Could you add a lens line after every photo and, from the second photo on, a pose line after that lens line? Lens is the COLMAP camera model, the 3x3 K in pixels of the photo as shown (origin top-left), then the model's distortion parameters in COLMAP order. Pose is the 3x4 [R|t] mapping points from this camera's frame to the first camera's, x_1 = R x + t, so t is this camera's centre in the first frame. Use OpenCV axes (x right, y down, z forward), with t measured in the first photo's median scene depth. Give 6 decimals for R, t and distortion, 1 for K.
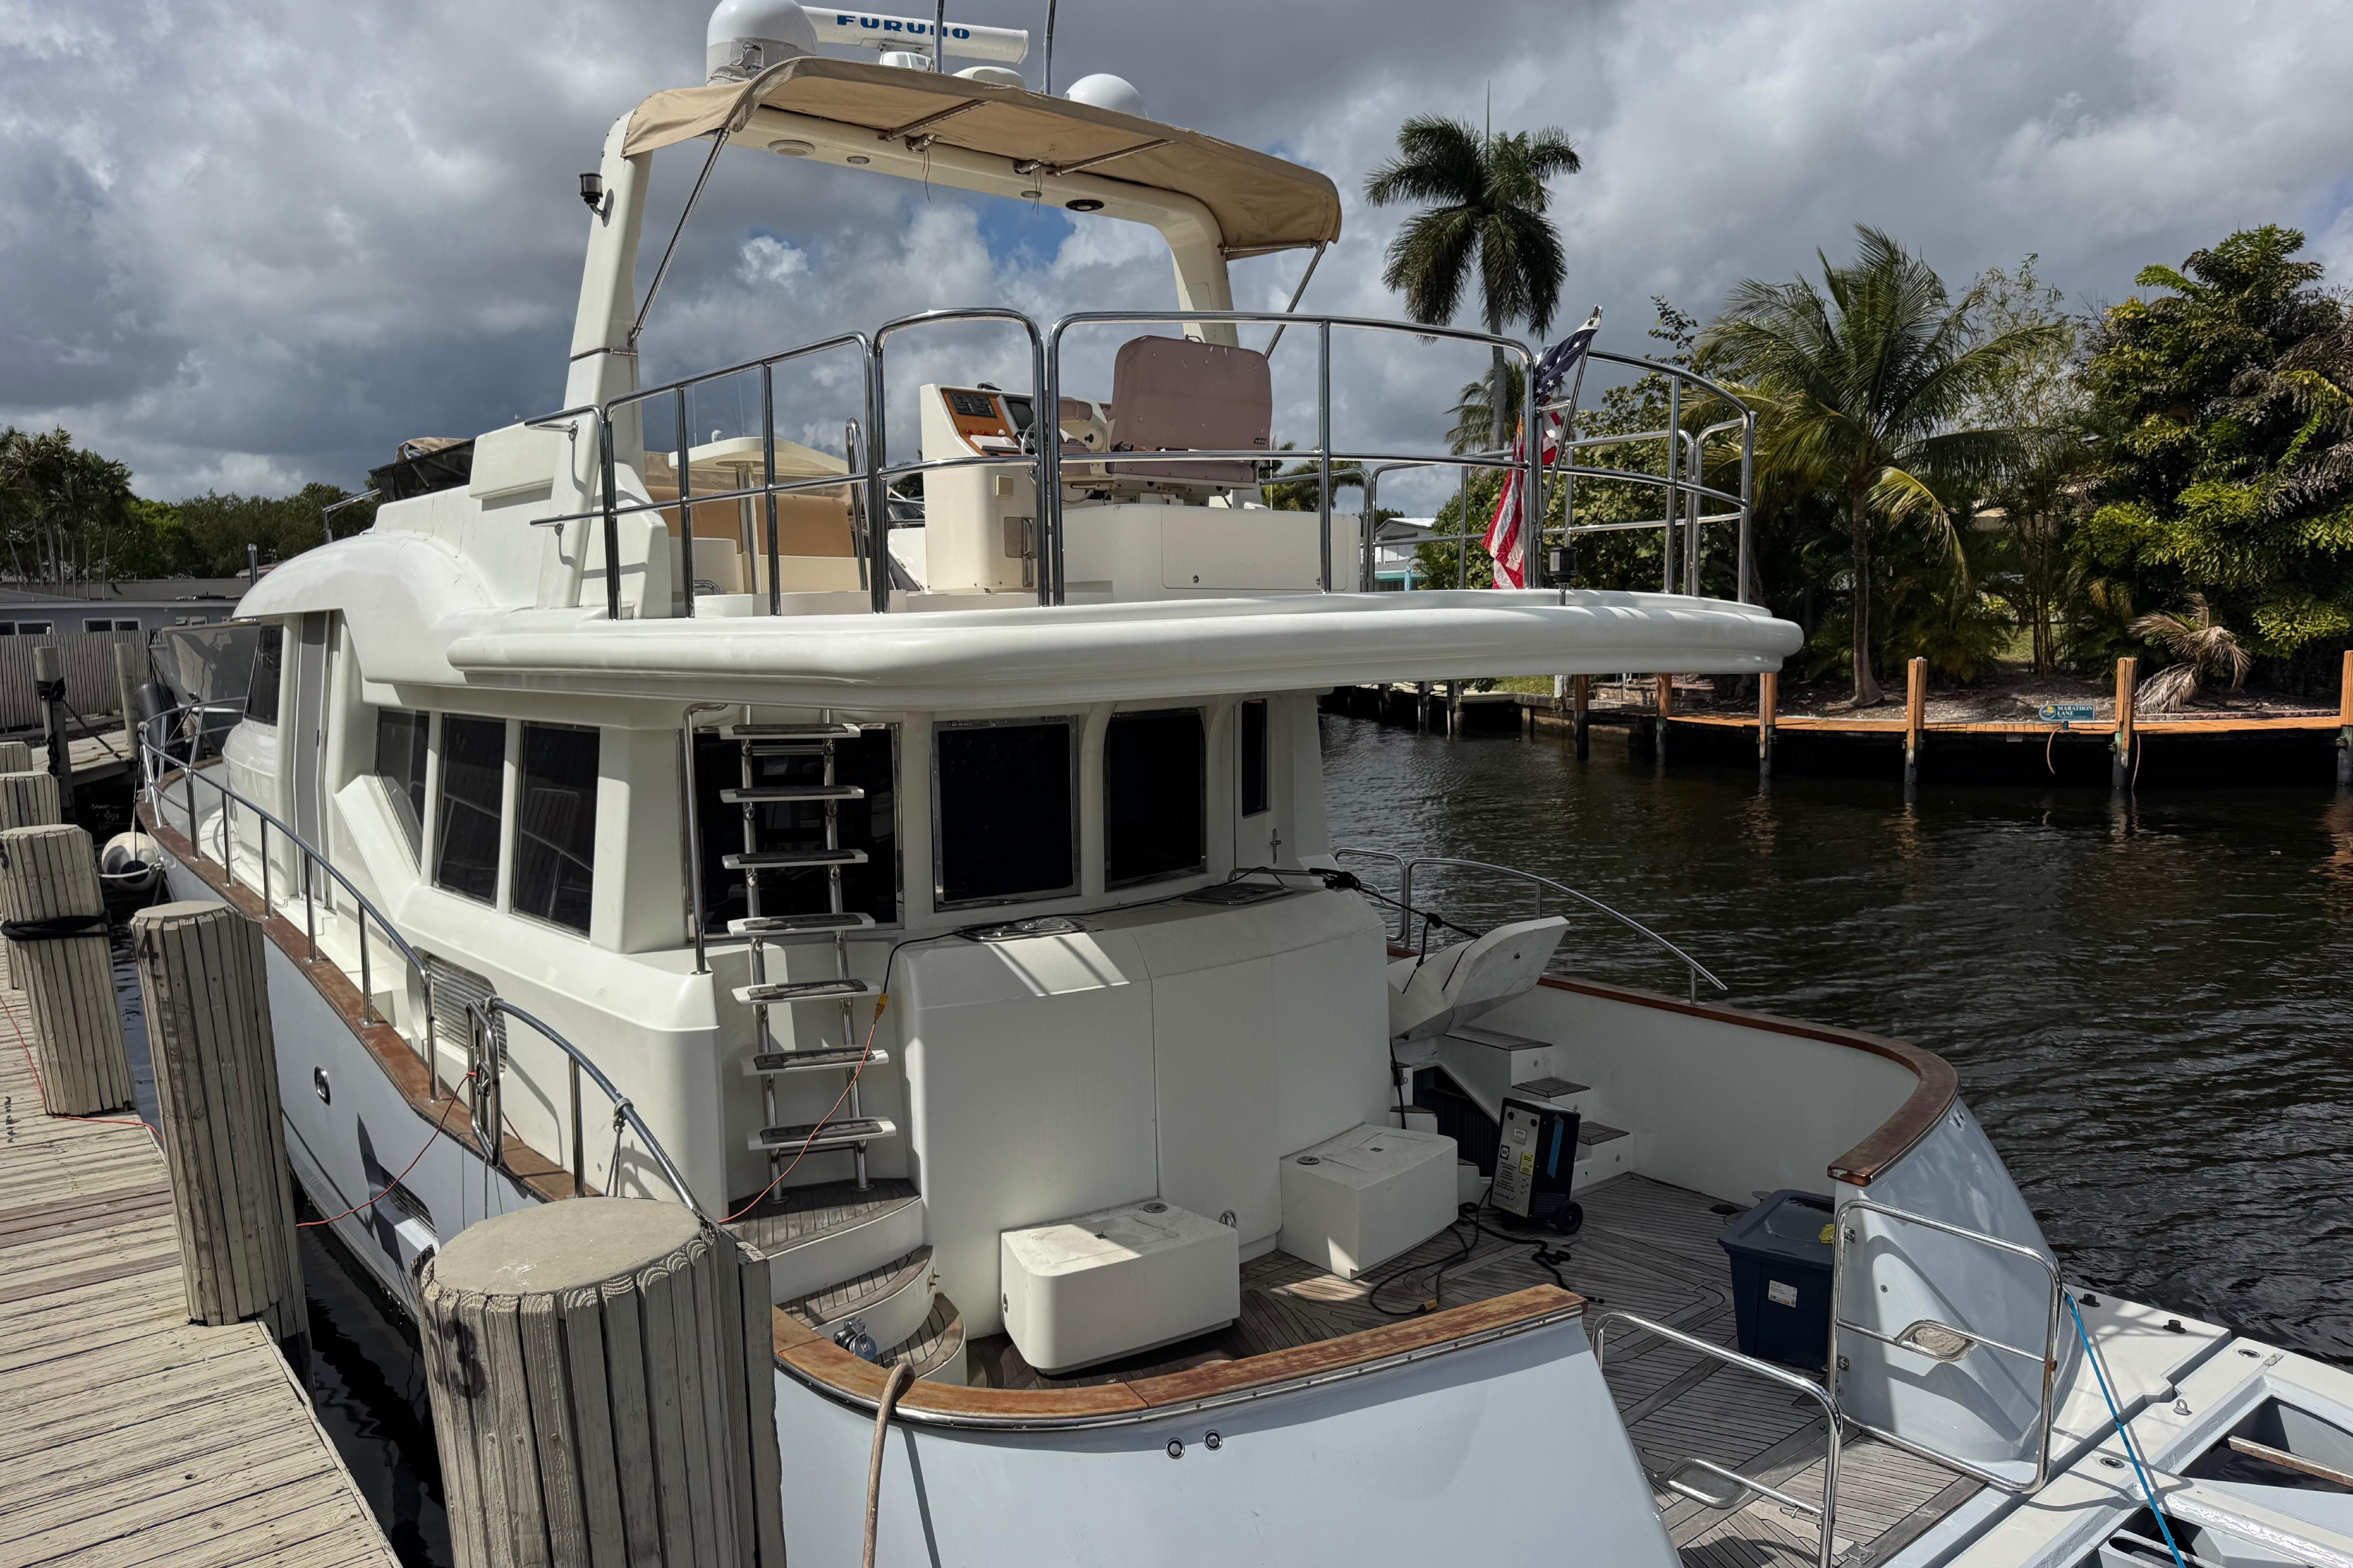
lens RADIAL K [[1623.4, 0, 1176.5], [0, 1623.4, 784.0], [0, 0, 1]] dist [0.123920, -0.187917]
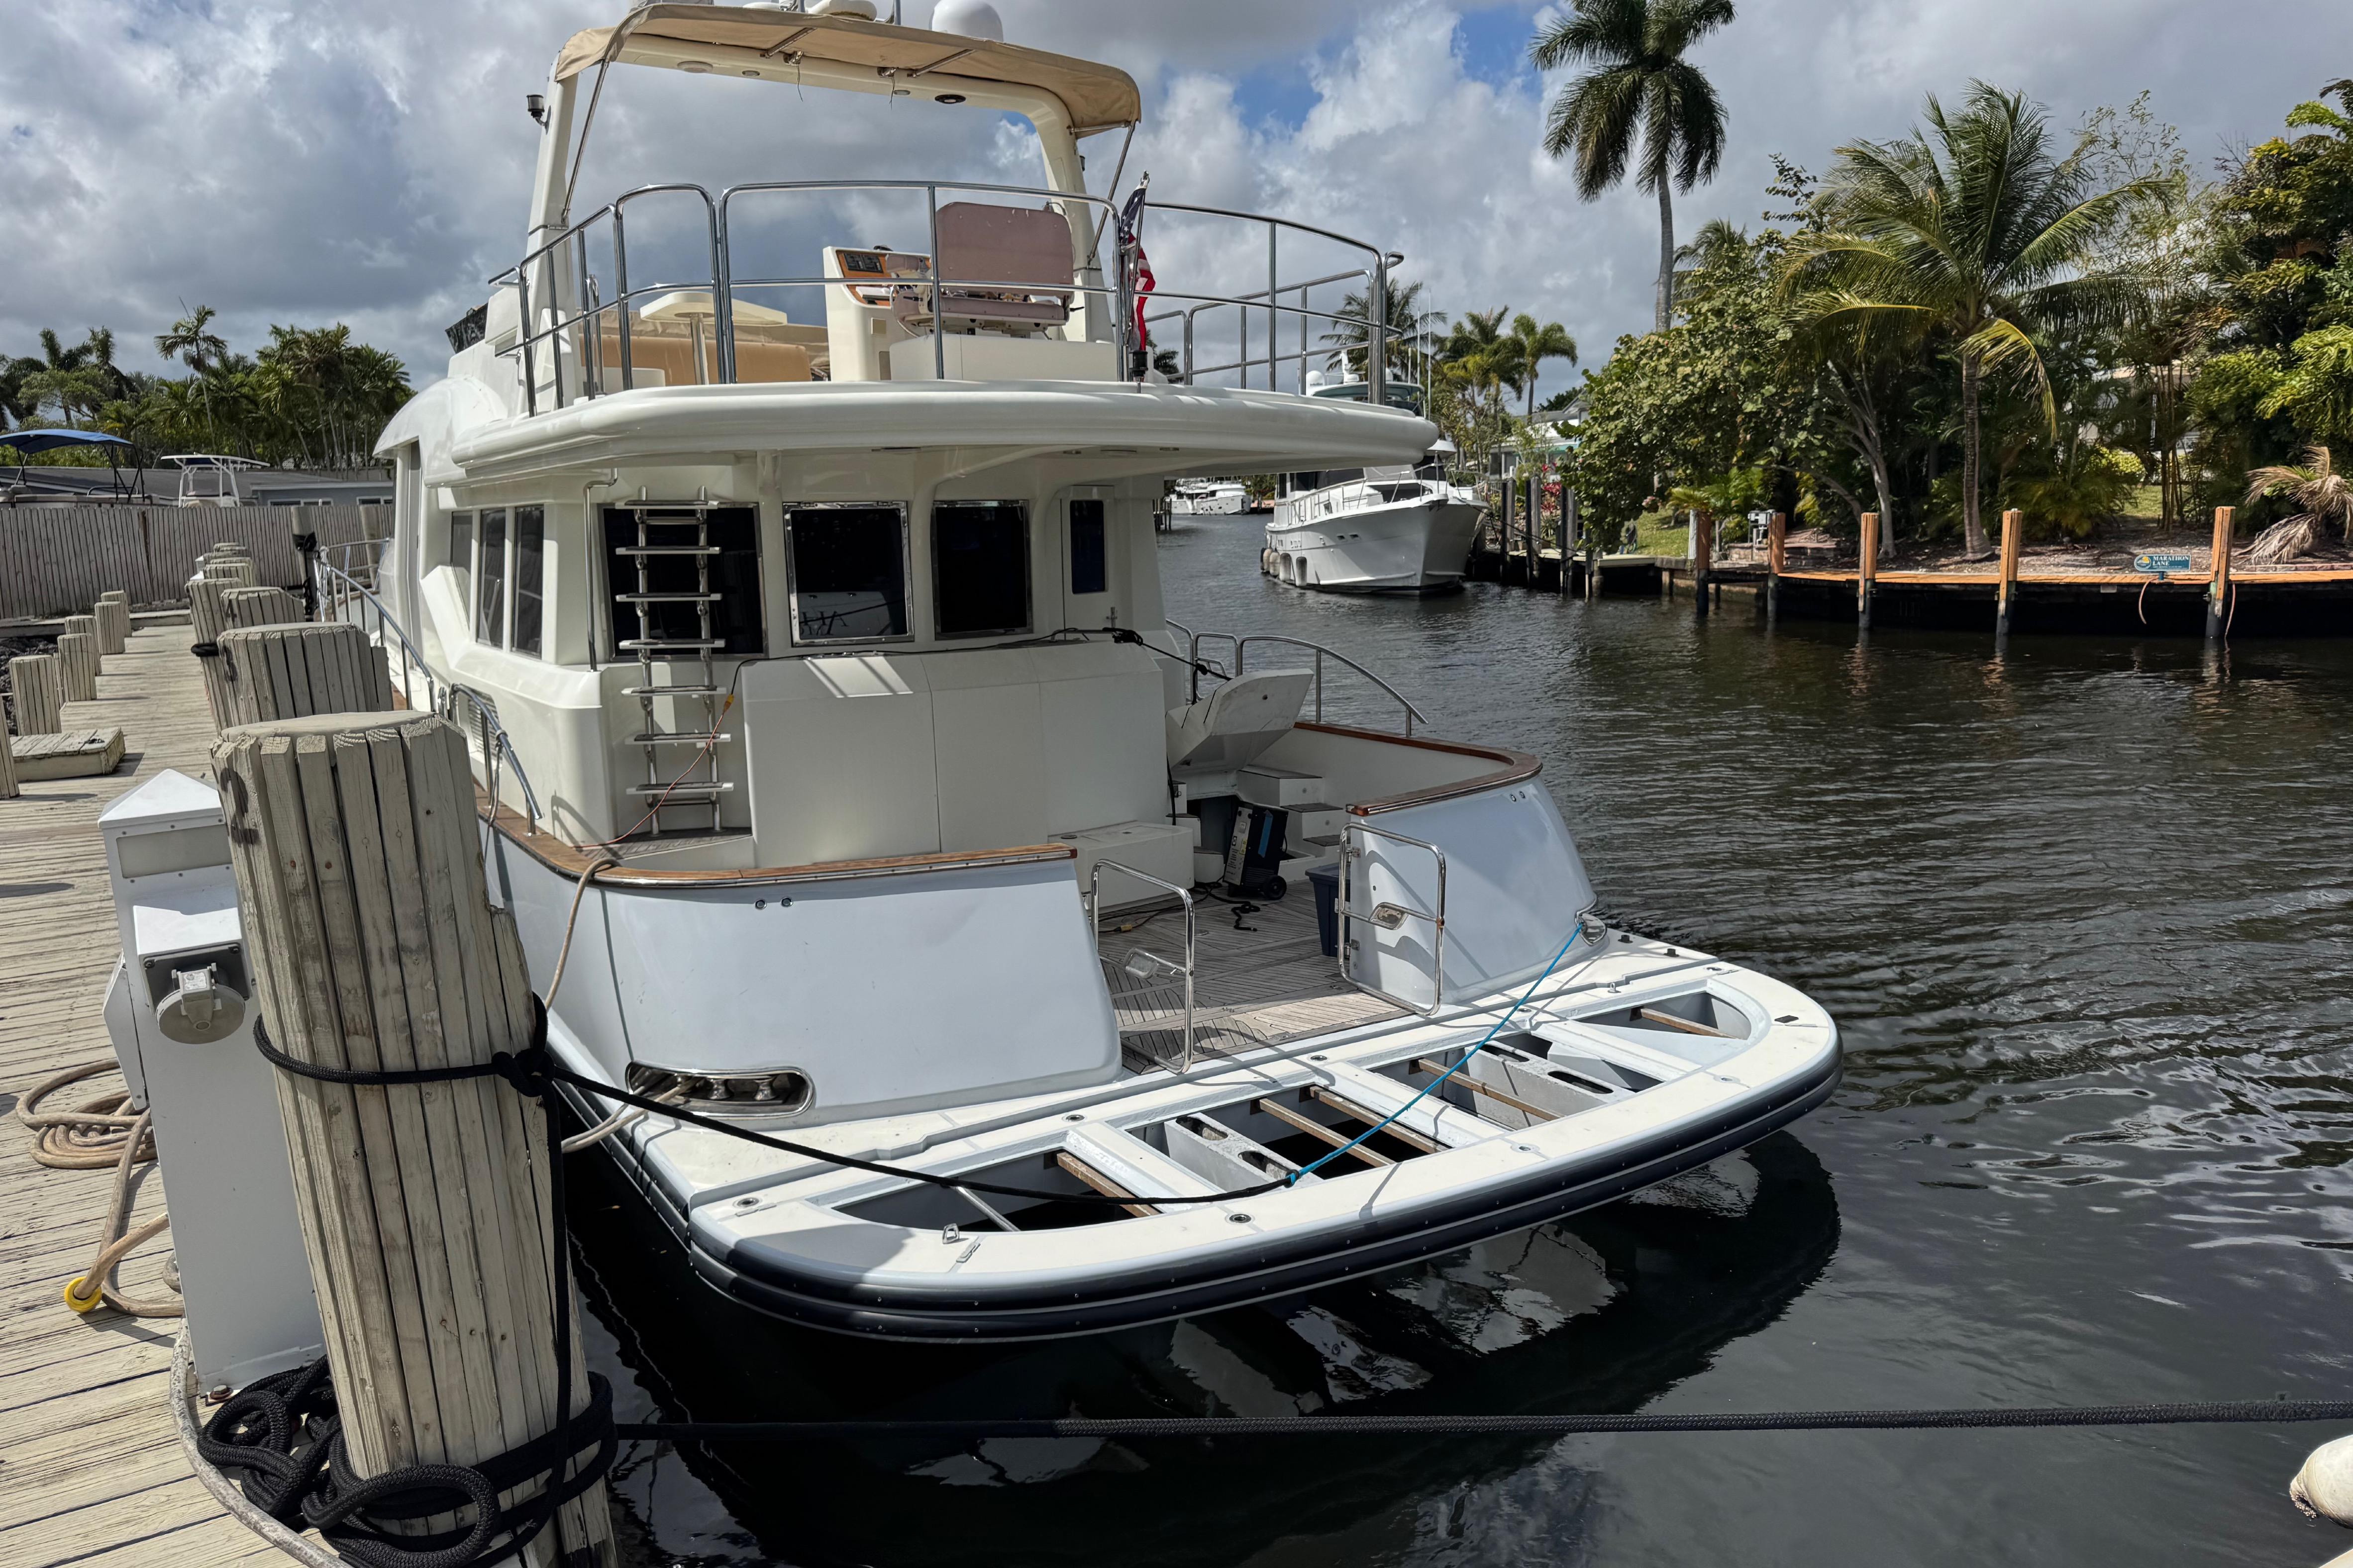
lens RADIAL K [[1640.9, 0, 1209.8], [0, 1640.9, 782.7], [0, 0, 1]] dist [0.081465, -0.105812]
pose [[0.991311, 0.013613, -0.130830, 0.101139], [-0.005052, 0.997836, 0.065550, 0.027027], [0.131439, -0.064320, 0.989235, -0.083625]]
